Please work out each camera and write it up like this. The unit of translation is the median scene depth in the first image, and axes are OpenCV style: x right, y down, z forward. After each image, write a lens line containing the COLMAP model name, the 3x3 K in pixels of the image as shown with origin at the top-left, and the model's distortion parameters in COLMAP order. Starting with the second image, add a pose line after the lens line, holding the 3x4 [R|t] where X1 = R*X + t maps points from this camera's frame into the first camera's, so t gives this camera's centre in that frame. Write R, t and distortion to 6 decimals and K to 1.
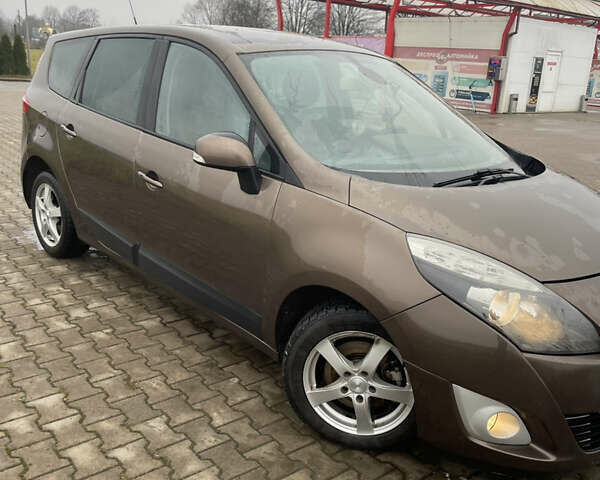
lens RADIAL K [[587.6, 0, 315.4], [0, 587.6, 252.2], [0, 0, 1]] dist [0.116674, -0.121690]
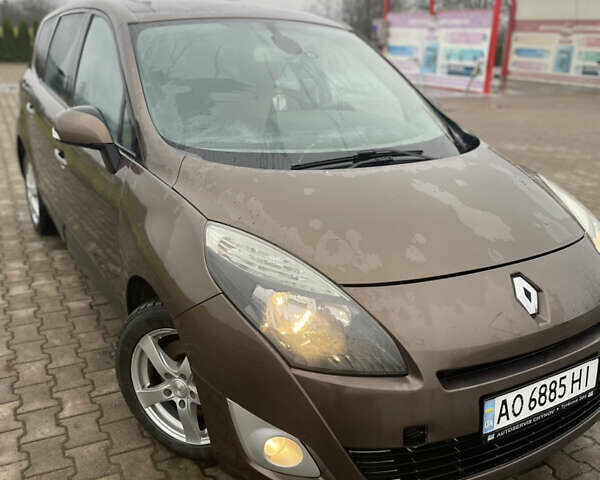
lens RADIAL K [[587.6, 0, 315.4], [0, 587.6, 252.2], [0, 0, 1]] dist [0.116674, -0.121690]
pose [[0.975205, 0.043721, -0.216943, 0.449063], [-0.038416, 0.998852, 0.028615, -0.015544], [0.217945, -0.019572, 0.975765, 0.164132]]
